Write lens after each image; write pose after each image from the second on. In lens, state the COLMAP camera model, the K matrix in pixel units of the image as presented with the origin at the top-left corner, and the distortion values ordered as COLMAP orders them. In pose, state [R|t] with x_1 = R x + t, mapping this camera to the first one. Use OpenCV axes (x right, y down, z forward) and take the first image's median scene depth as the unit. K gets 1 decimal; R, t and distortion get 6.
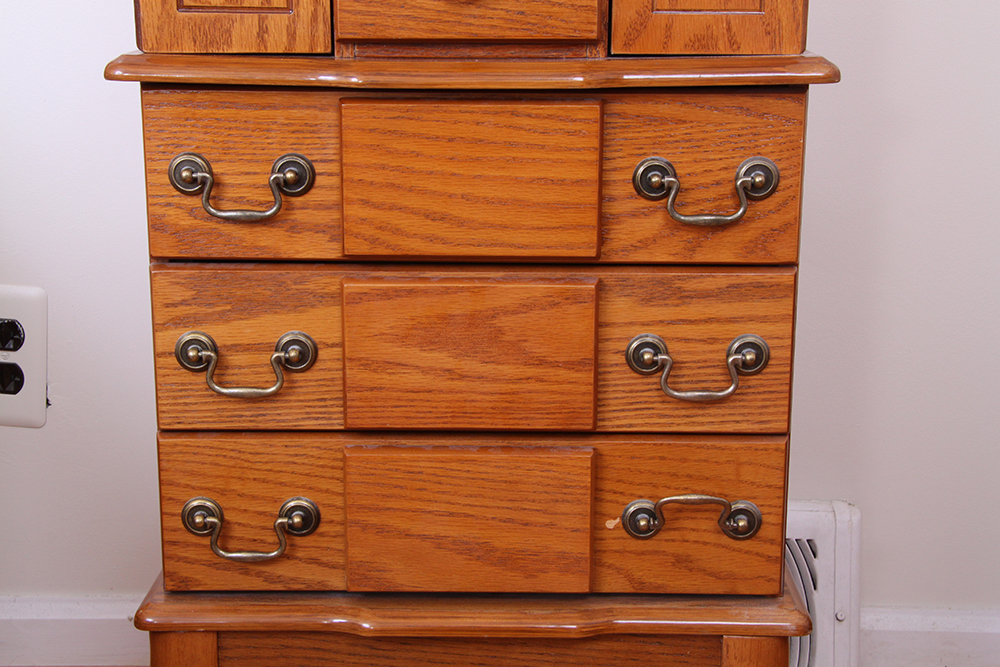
lens RADIAL K [[1728.4, 0, 507.5], [0, 1728.4, 329.5], [0, 0, 1]] dist [0.126303, 0.000000]
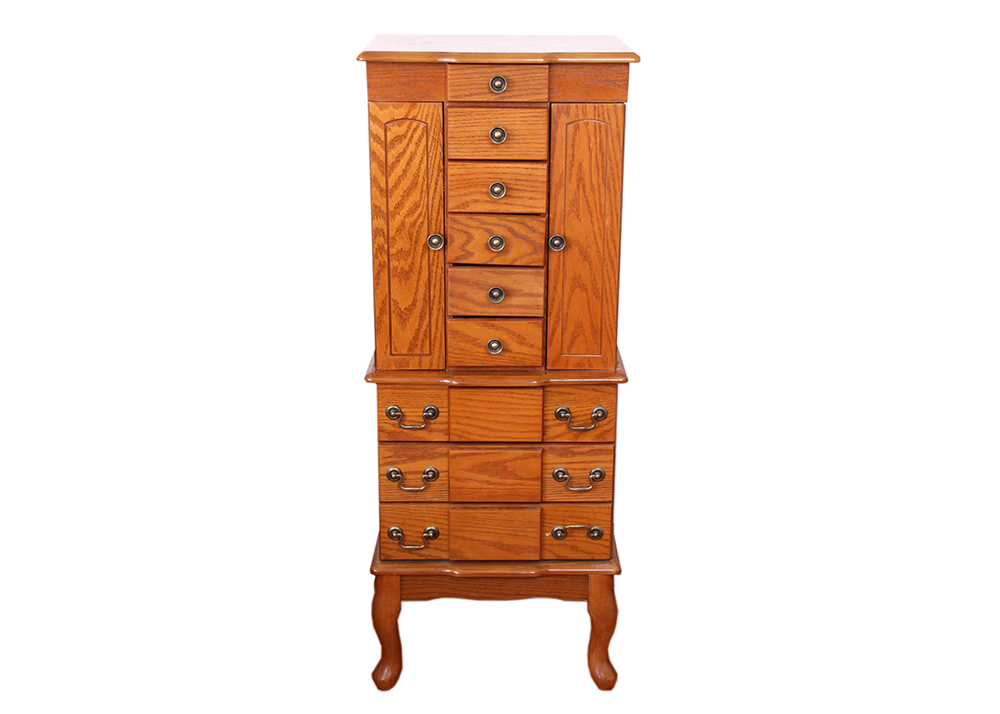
lens RADIAL K [[1742.3, 0, 506.0], [0, 1742.3, 354.1], [0, 0, 1]] dist [0.195555, 0.000000]
pose [[0.999591, -0.006740, 0.027789, -0.080126], [0.004006, 0.995248, 0.097294, -0.442895], [-0.028312, -0.097143, 0.994868, -1.715576]]
